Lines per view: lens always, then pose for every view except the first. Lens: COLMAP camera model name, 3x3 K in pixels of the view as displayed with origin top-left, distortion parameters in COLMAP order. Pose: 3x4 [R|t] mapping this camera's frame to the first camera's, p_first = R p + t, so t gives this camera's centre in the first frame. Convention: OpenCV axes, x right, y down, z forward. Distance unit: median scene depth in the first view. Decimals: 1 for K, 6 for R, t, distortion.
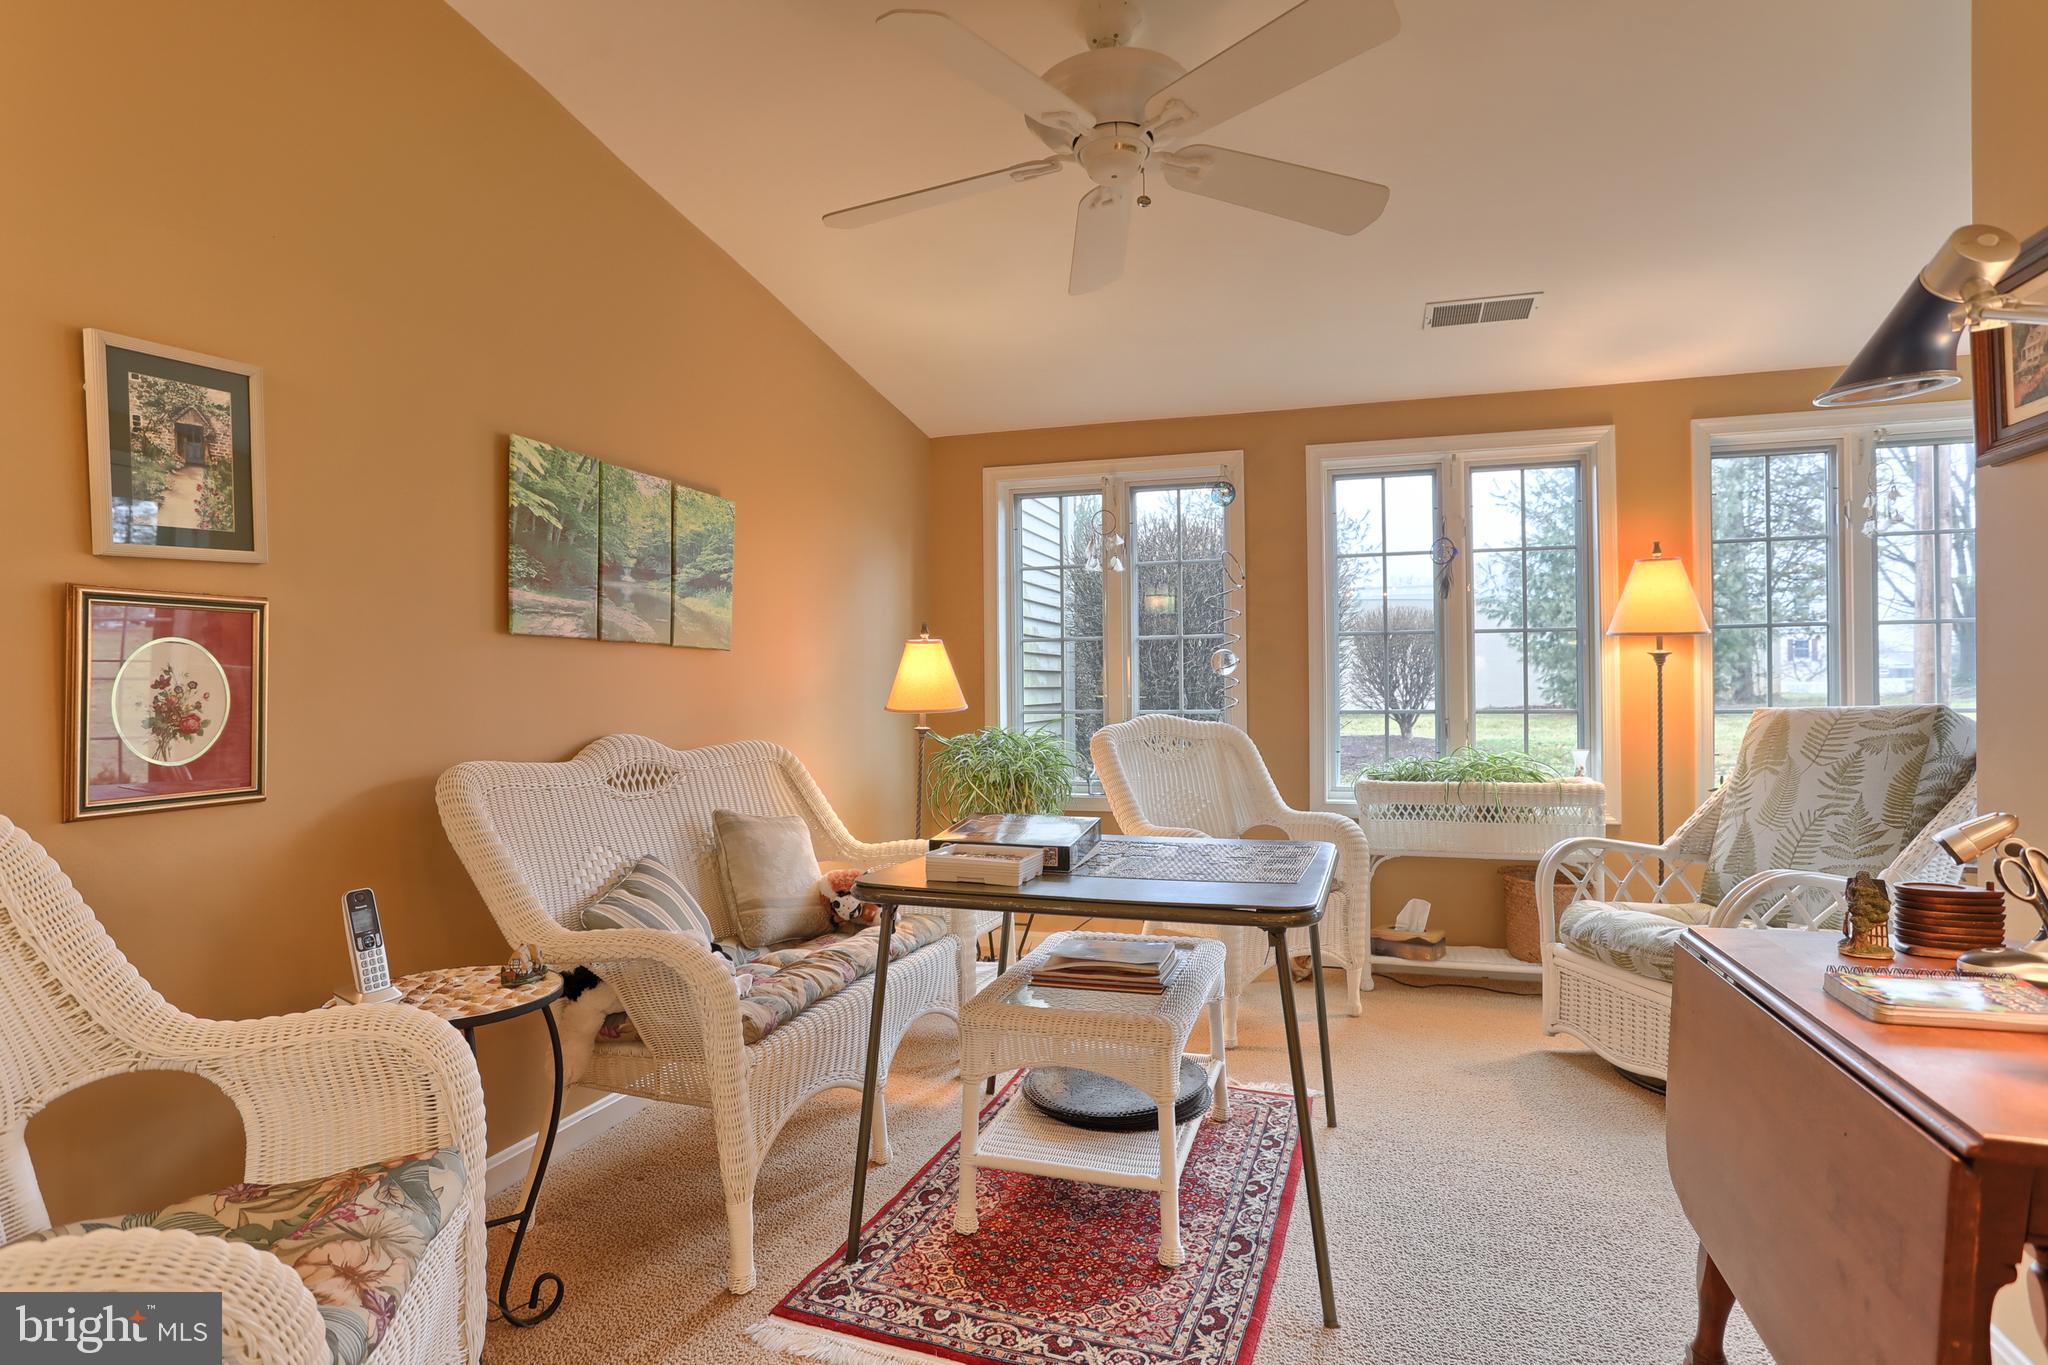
lens RADIAL K [[1073.3, 0, 1030.3], [0, 1073.3, 680.6], [0, 0, 1]] dist [-0.029661, 0.013282]
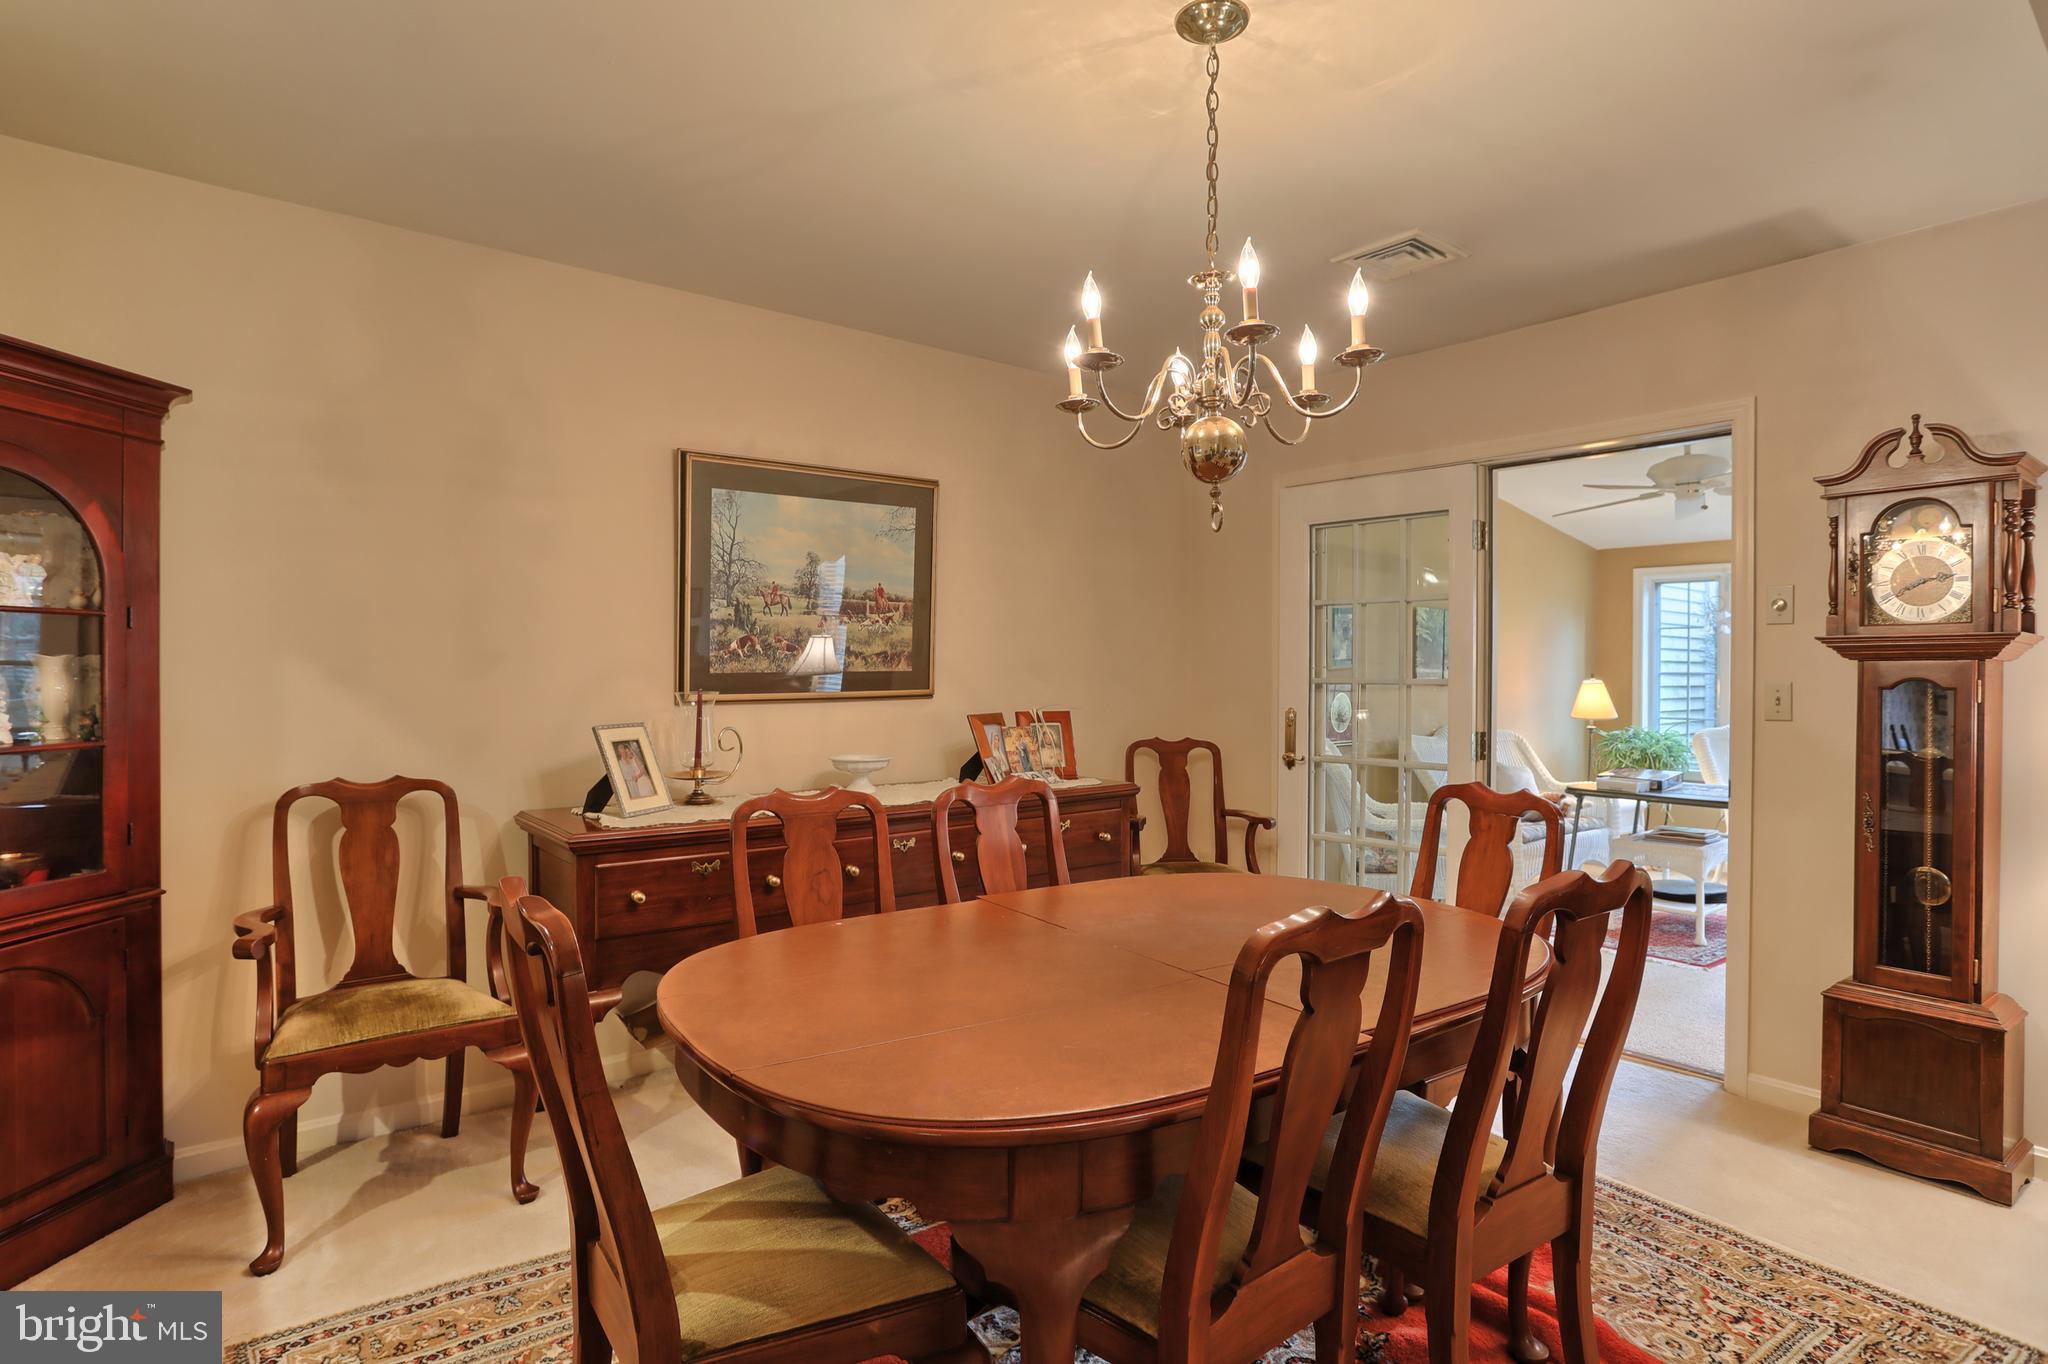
lens RADIAL K [[1073.3, 0, 1015.1], [0, 1073.3, 683.1], [0, 0, 1]] dist [-0.029661, 0.013282]
pose [[0.834220, 0.018713, -0.551114, 0.092754], [-0.008967, 0.999752, 0.020374, -0.066677], [0.551358, -0.012055, 0.834181, -1.217358]]
